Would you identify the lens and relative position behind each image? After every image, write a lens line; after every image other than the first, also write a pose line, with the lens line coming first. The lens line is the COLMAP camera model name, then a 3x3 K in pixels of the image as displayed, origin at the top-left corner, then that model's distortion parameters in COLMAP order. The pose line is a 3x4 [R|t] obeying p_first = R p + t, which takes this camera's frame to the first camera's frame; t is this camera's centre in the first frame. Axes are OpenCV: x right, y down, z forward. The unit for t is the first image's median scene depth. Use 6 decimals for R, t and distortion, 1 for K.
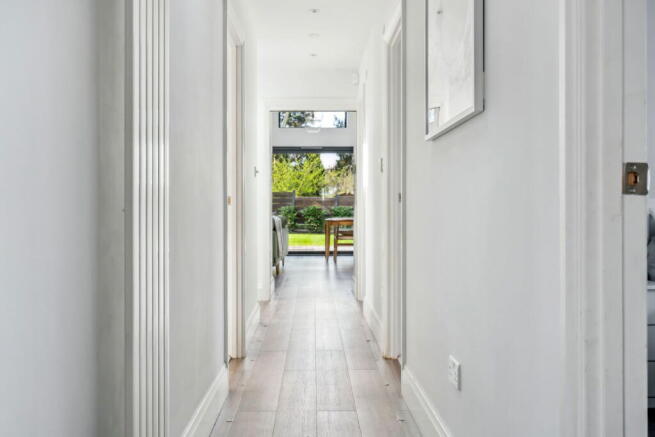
lens RADIAL K [[667.5, 0, 327.5], [0, 667.5, 218.5], [0, 0, 1]] dist [0.002314, 0.000537]
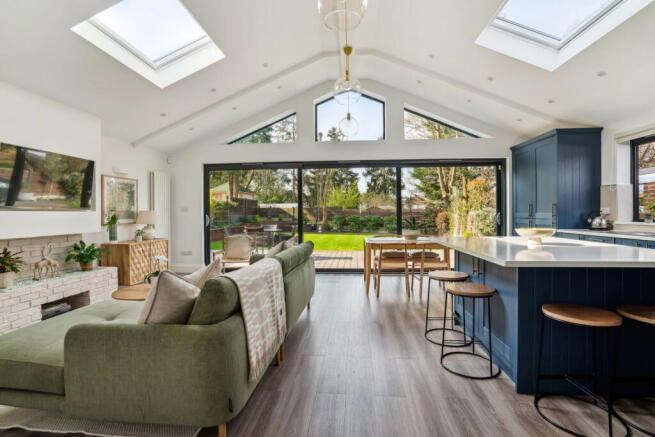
lens RADIAL K [[308.6, 0, 326.1], [0, 308.6, 214.1], [0, 0, 1]] dist [-0.053555, 0.020610]
pose [[0.993424, -0.005417, -0.114363, -0.003523], [0.003696, 0.999877, -0.015260, -0.010658], [0.114432, 0.014737, 0.993322, 0.272821]]
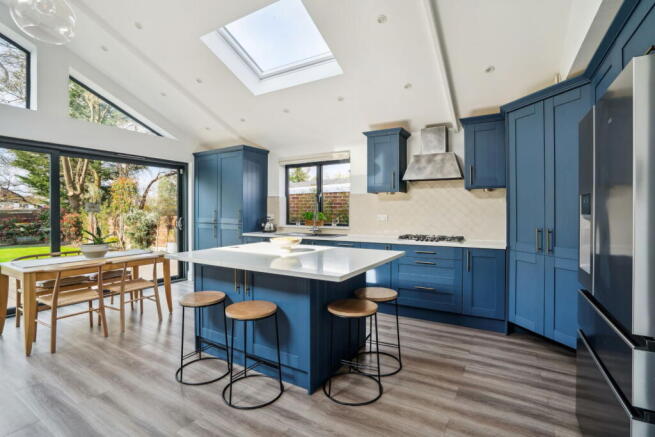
lens RADIAL K [[311.0, 0, 321.5], [0, 311.0, 209.2], [0, 0, 1]] dist [-0.071634, 0.034909]
pose [[0.545349, 0.005029, 0.838194, -0.028618], [0.018690, 0.999660, -0.018158, -0.014519], [-0.838001, 0.025568, 0.545070, 0.301770]]
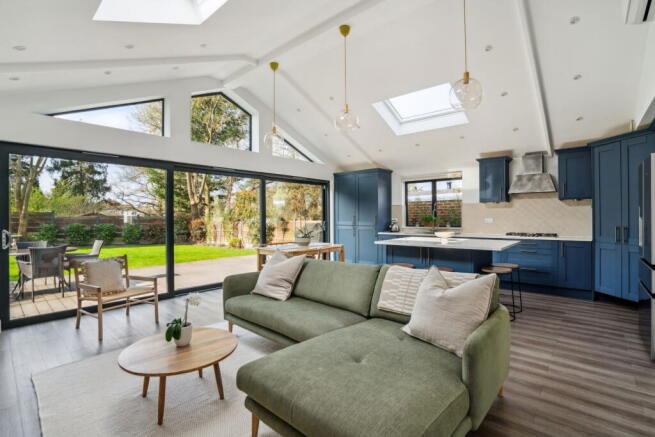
lens RADIAL K [[308.6, 0, 326.1], [0, 308.6, 214.1], [0, 0, 1]] dist [-0.053555, 0.020610]
pose [[0.684892, 0.001751, 0.728643, -0.108133], [0.021097, 0.999530, -0.022232, -0.014567], [-0.728339, 0.030598, 0.684533, 0.299919]]
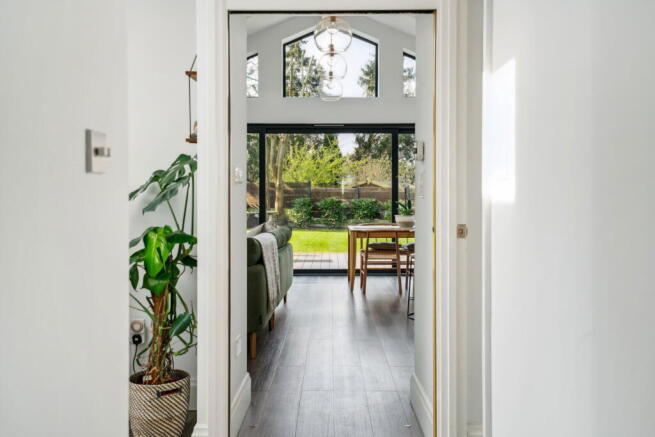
lens RADIAL K [[634.1, 0, 327.5], [0, 634.1, 218.5], [0, 0, 1]] dist [0.053026, 0.002421]
pose [[0.999638, 0.002371, -0.026782, -0.003775], [-0.001821, 0.999787, 0.020553, -0.008904], [0.026825, -0.020497, 0.999430, 0.162133]]
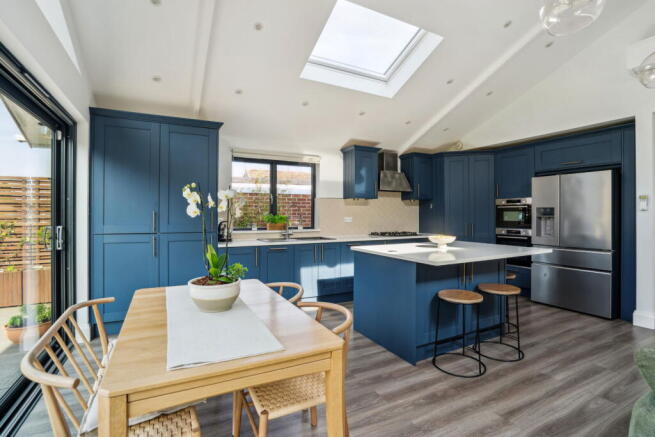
lens RADIAL K [[308.6, 0, 326.1], [0, 308.6, 214.1], [0, 0, 1]] dist [-0.053555, 0.020610]
pose [[-0.428490, -0.003253, 0.903541, -0.039238], [0.016561, 0.999797, 0.011453, -0.017855], [-0.903395, 0.019871, -0.428350, 0.448123]]
